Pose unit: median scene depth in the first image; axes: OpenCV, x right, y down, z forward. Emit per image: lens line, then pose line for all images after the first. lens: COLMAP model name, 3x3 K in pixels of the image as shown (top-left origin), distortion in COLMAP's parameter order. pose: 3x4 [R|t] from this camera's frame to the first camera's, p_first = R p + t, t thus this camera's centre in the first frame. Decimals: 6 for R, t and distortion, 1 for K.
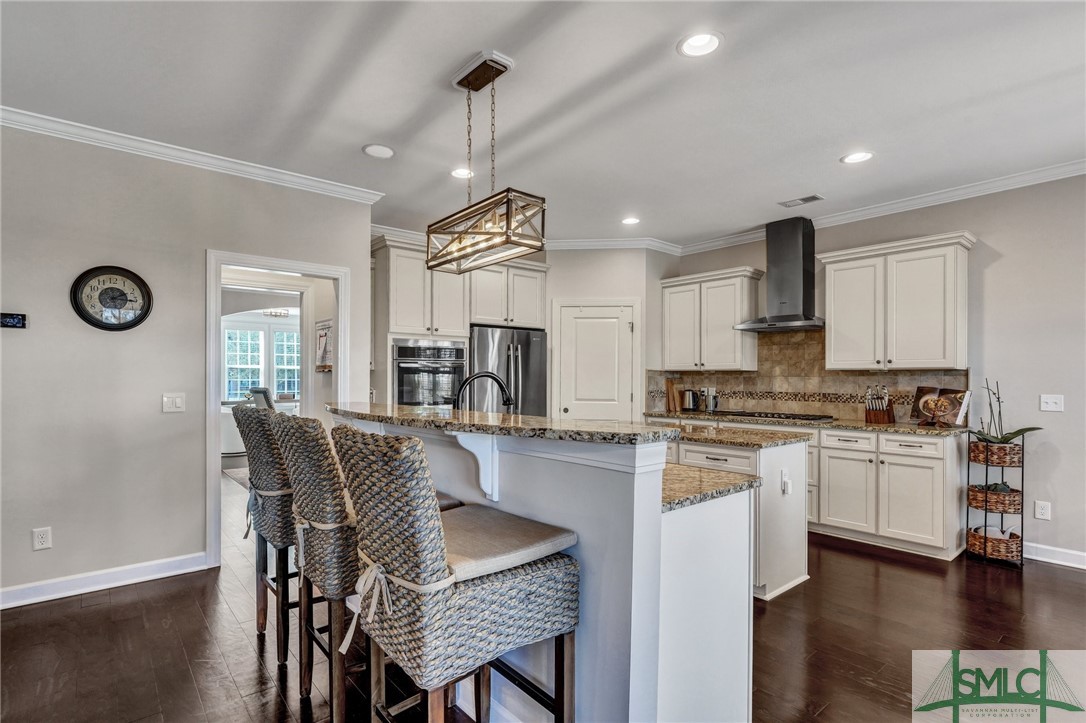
lens RADIAL K [[535.9, 0, 544.3], [0, 535.9, 372.2], [0, 0, 1]] dist [0.001015, 0.000565]
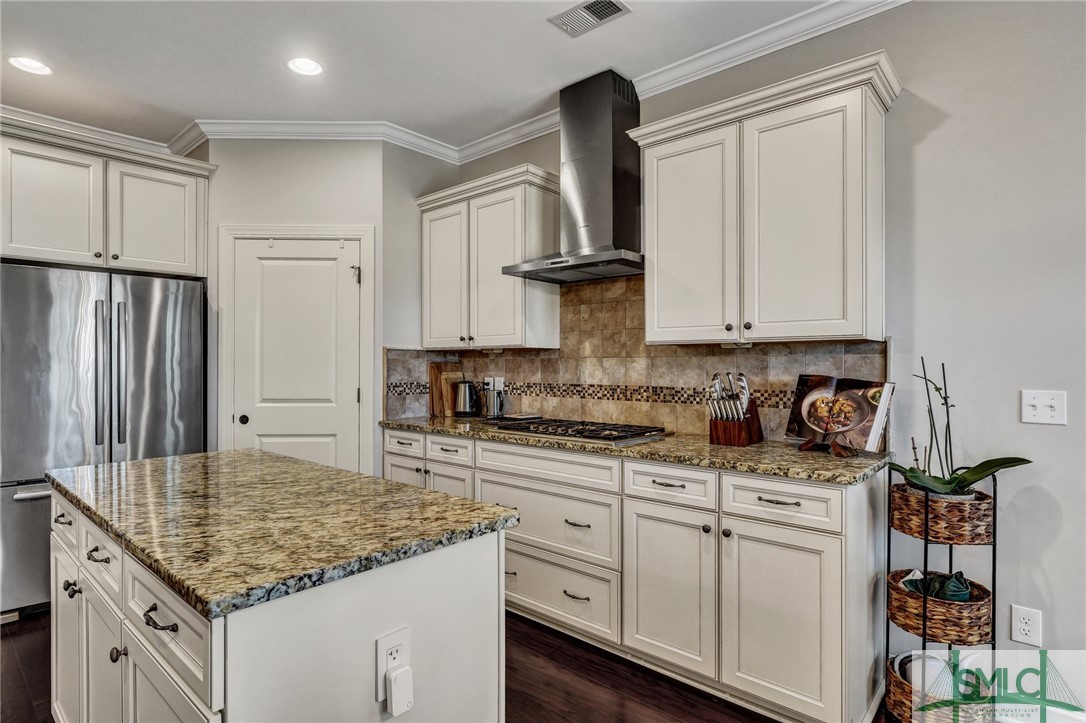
lens RADIAL K [[567.8, 0, 542.2], [0, 567.8, 358.3], [0, 0, 1]] dist [-0.003421, -0.000588]
pose [[0.990619, -0.005671, 0.136533, 0.346806], [0.005412, 0.999983, 0.002268, 0.007749], [-0.136543, -0.001508, 0.990633, 0.452381]]
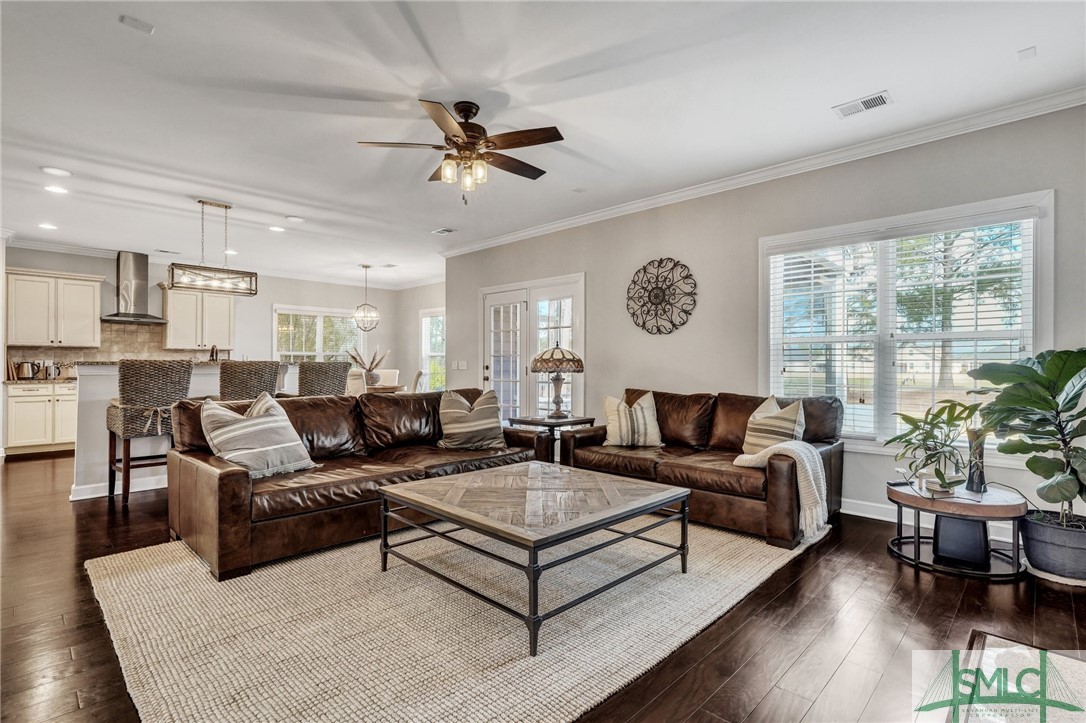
lens RADIAL K [[514.8, 0, 530.1], [0, 514.8, 365.1], [0, 0, 1]] dist [-0.003587, 0.000699]
pose [[-0.087804, -0.002344, 0.996135, -1.262450], [-0.008262, 0.999965, 0.001625, 0.036923], [-0.996103, -0.008088, -0.087821, -0.034081]]
